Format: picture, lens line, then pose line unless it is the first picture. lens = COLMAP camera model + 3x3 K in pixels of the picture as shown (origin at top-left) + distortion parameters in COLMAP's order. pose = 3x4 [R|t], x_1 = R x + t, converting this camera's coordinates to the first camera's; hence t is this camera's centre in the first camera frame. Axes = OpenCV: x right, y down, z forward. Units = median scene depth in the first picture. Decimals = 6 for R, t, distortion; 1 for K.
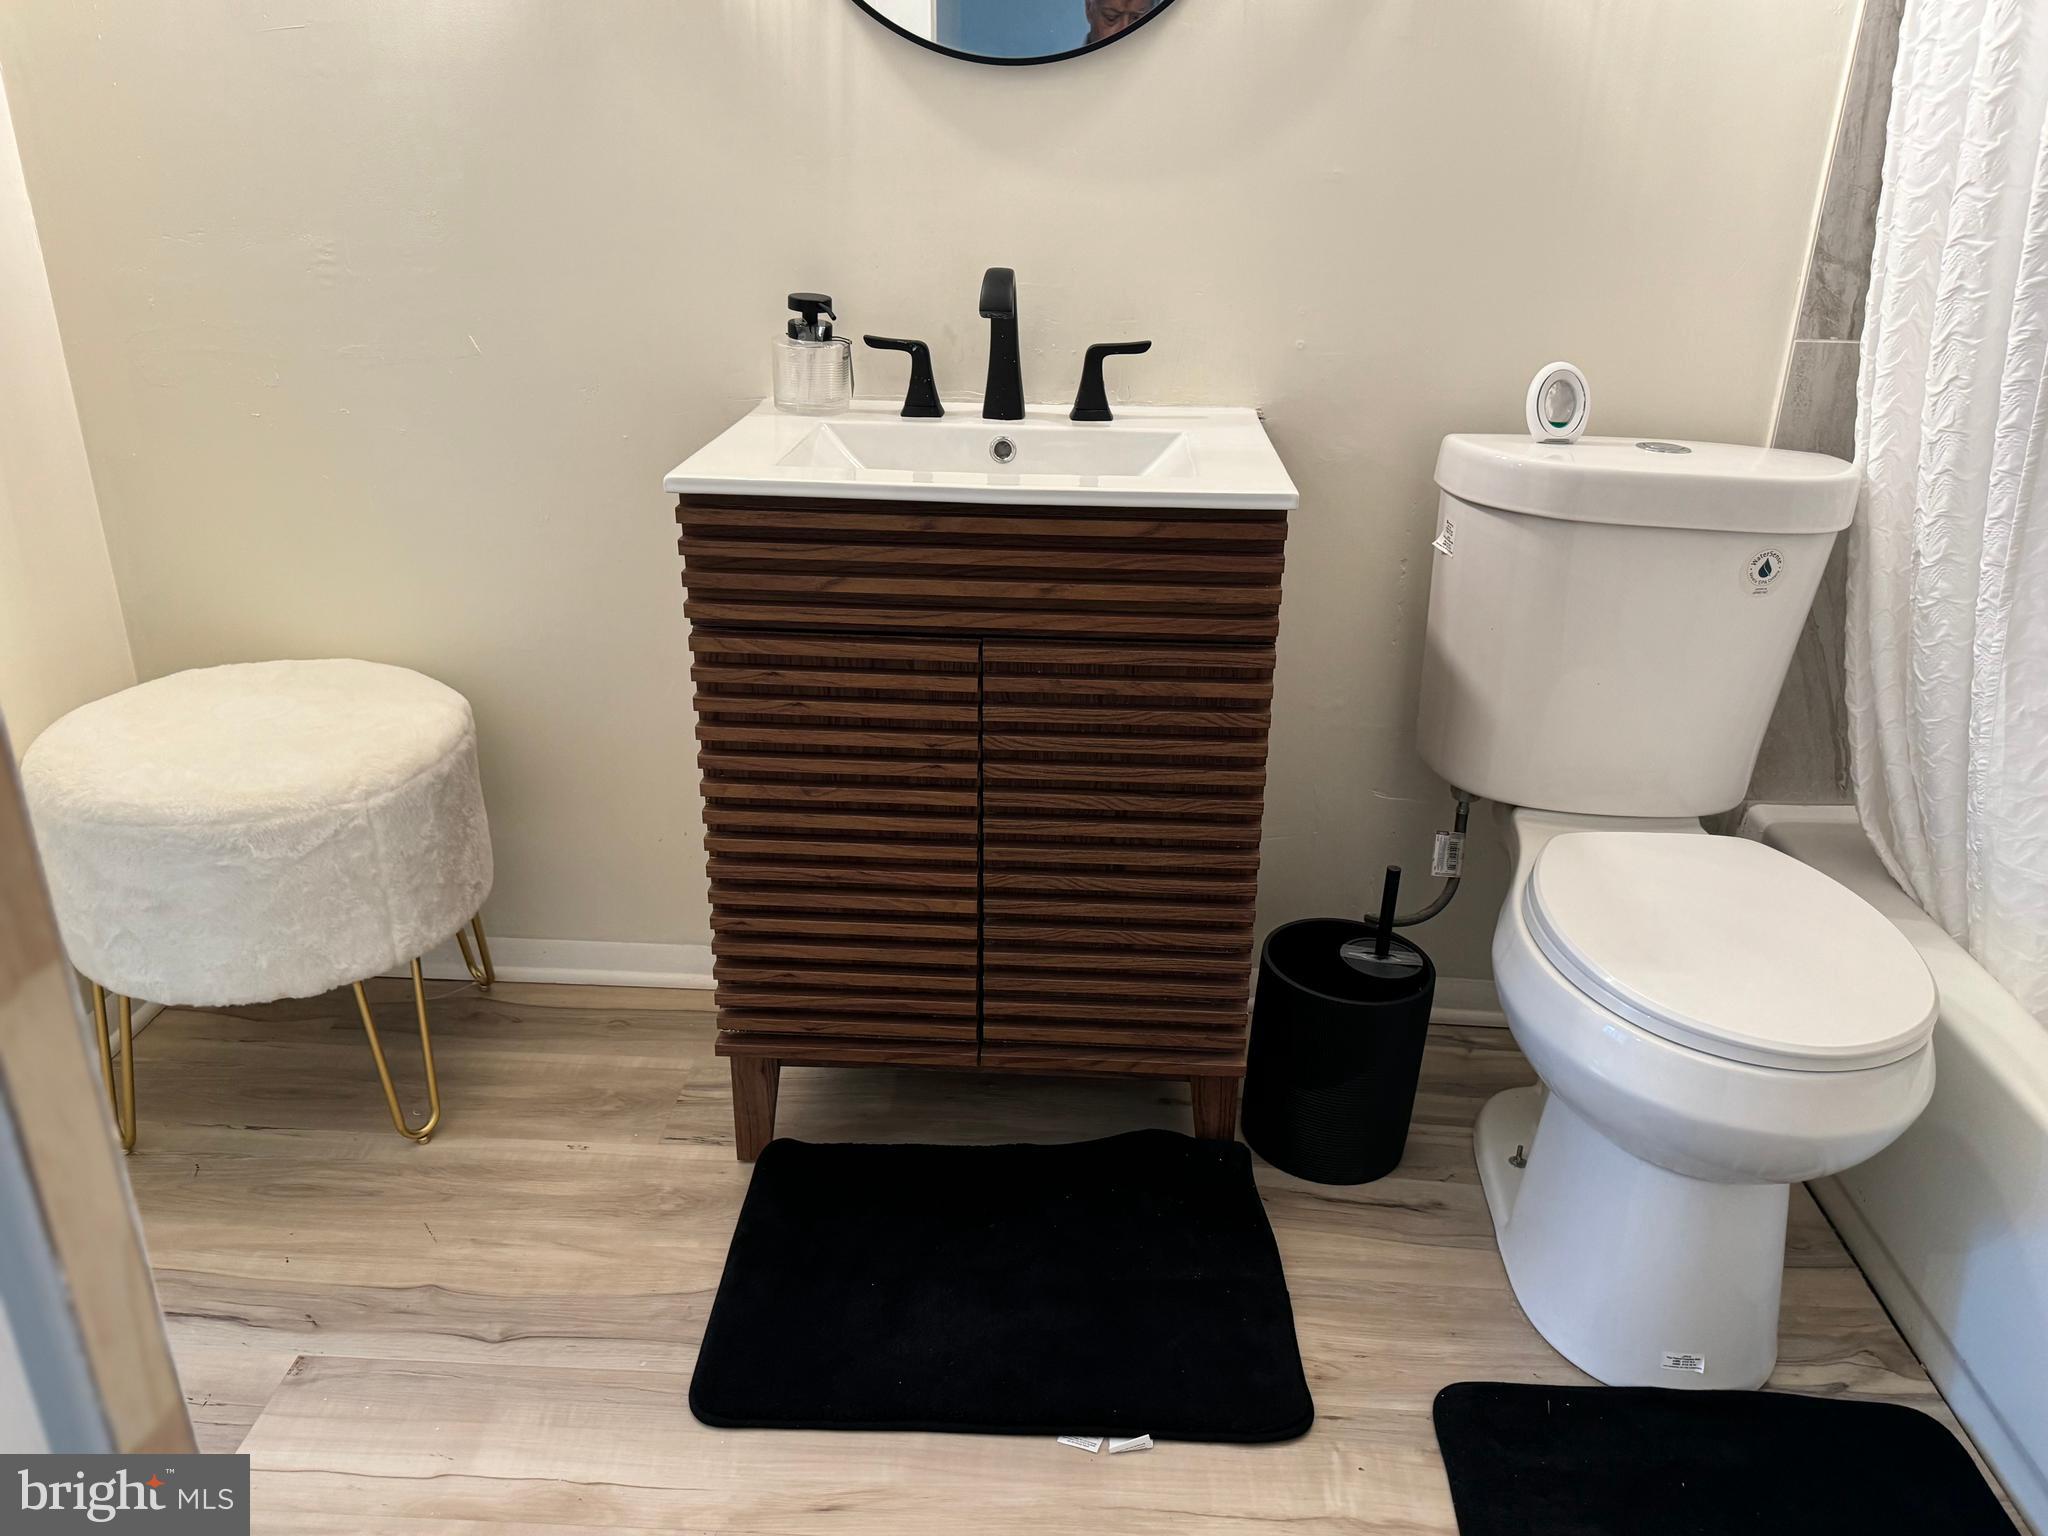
lens RADIAL K [[1475.8, 0, 1023.4], [0, 1475.8, 726.6], [0, 0, 1]] dist [0.004937, 0.000084]
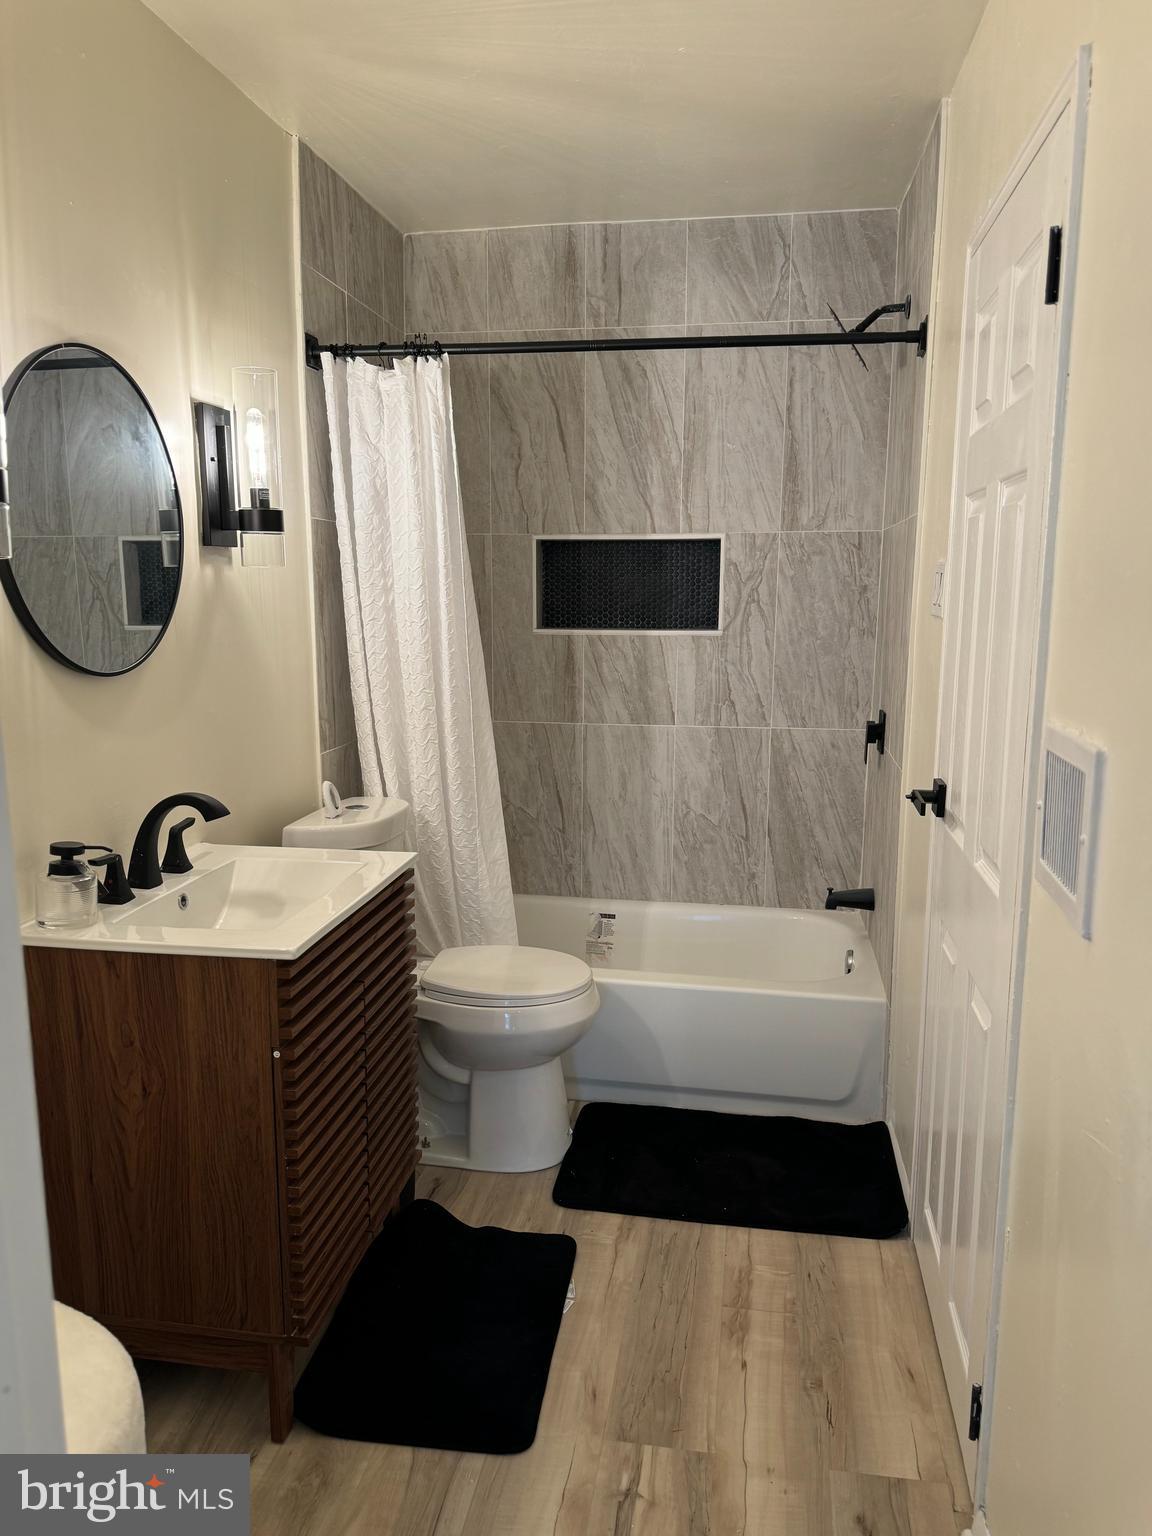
lens RADIAL K [[1106.9, 0, 576.0], [0, 1106.9, 768.0], [0, 0, 1]] dist [0.004937, 0.000084]
pose [[0.138565, -0.181888, 0.973507, -1.046623], [0.379581, 0.917676, 0.117429, -0.293157], [-0.914723, 0.353253, 0.196199, 0.348737]]
